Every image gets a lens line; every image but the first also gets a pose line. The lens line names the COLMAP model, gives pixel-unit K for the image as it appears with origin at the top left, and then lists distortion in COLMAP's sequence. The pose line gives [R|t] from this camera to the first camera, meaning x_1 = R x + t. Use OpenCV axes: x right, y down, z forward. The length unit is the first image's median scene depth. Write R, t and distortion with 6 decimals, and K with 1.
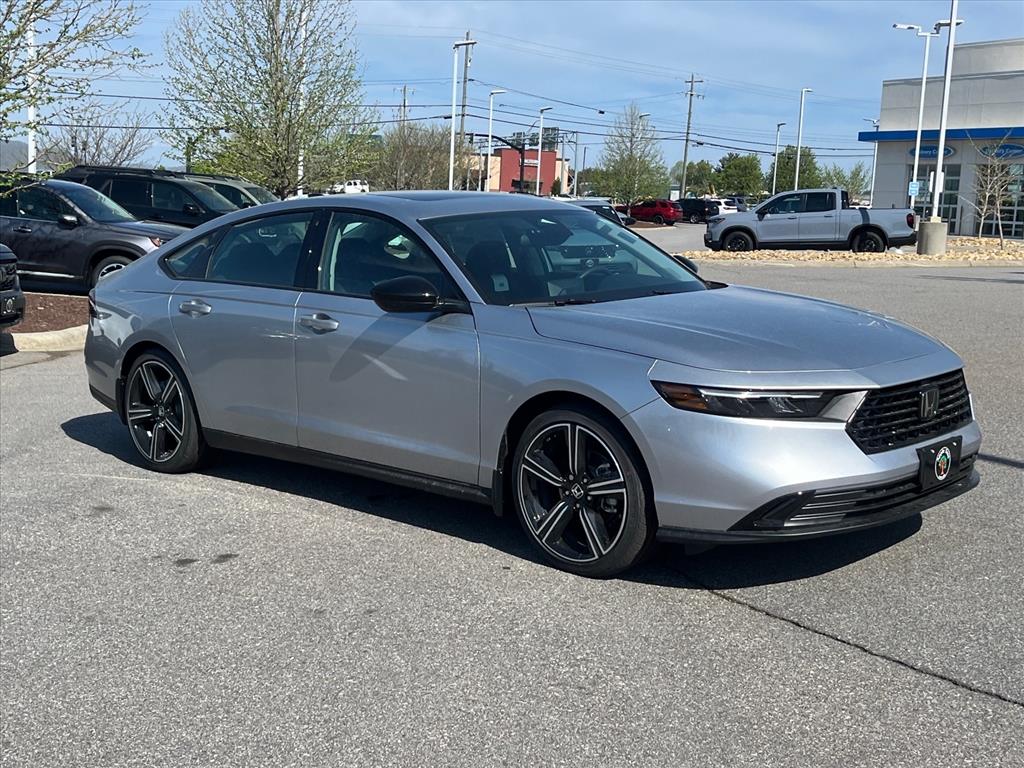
lens RADIAL K [[1291.7, 0, 512.0], [0, 1291.7, 383.0], [0, 0, 1]] dist [0.042974, 0.000000]
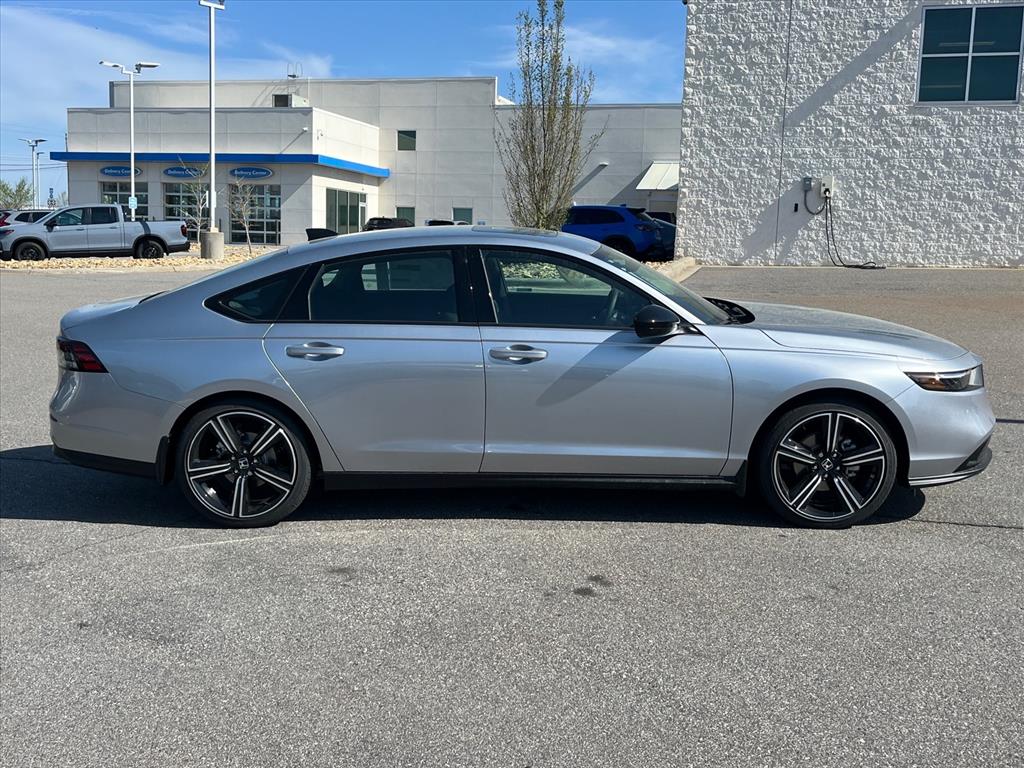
lens RADIAL K [[1059.3, 0, 512.4], [0, 1059.3, 385.7], [0, 0, 1]] dist [0.027625, 0.000000]
pose [[0.755764, -0.109478, 0.645628, -0.610552], [0.093863, 0.993856, 0.058652, -0.060812], [-0.648083, 0.016274, 0.761396, 0.284374]]
